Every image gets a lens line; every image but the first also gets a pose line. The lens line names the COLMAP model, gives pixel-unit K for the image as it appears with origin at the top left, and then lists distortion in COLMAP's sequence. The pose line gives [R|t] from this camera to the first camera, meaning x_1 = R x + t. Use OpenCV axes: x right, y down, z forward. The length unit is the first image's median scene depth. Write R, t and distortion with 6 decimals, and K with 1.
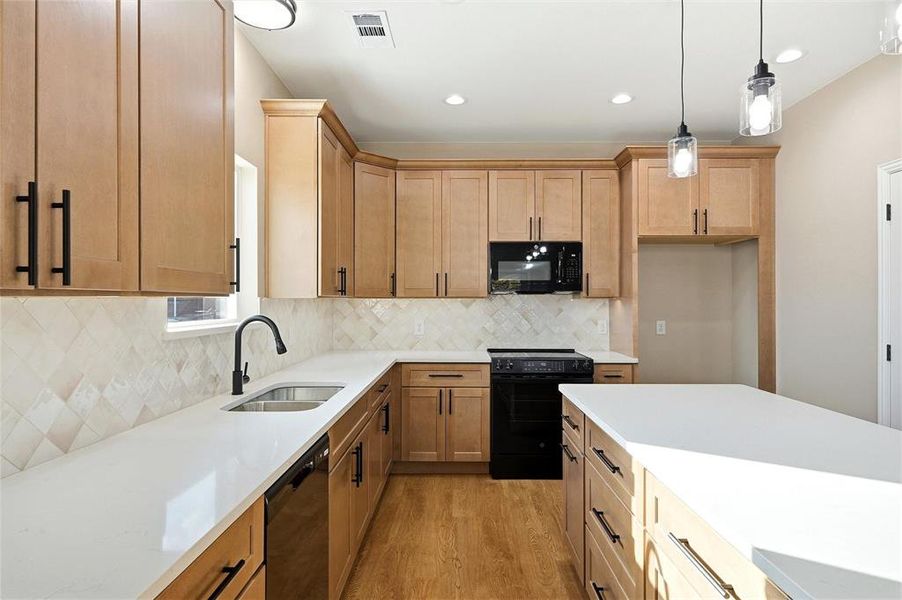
lens RADIAL K [[498.0, 0, 451.0], [0, 498.0, 300.0], [0, 0, 1]] dist [0.002650, 0.000111]
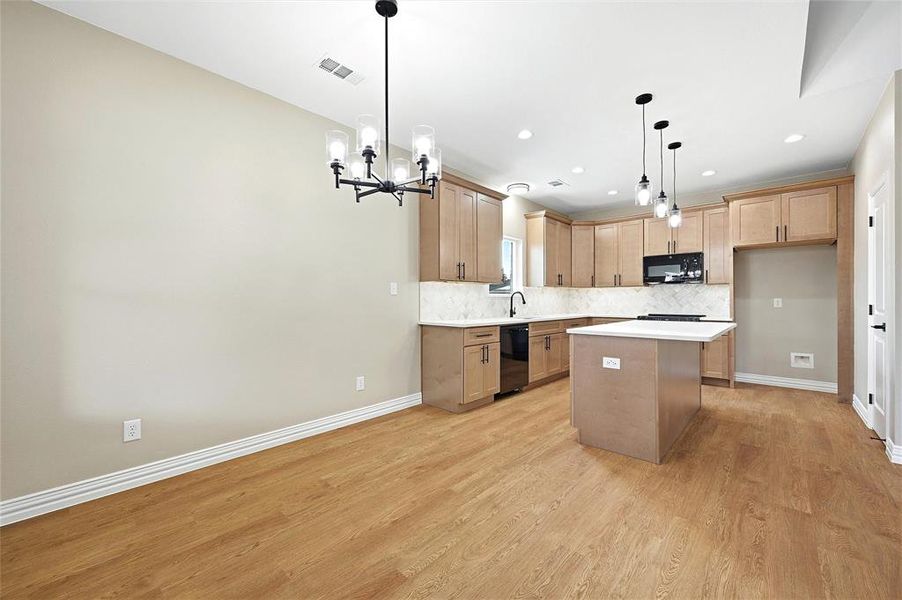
lens RADIAL K [[356.1, 0, 452.2], [0, 356.1, 302.0], [0, 0, 1]] dist [-0.000714, -0.000081]
pose [[0.747178, 0.000313, -0.664624, 0.438754], [0.003022, 0.999988, 0.003868, 0.050082], [0.664617, -0.004898, 0.747168, -0.510491]]
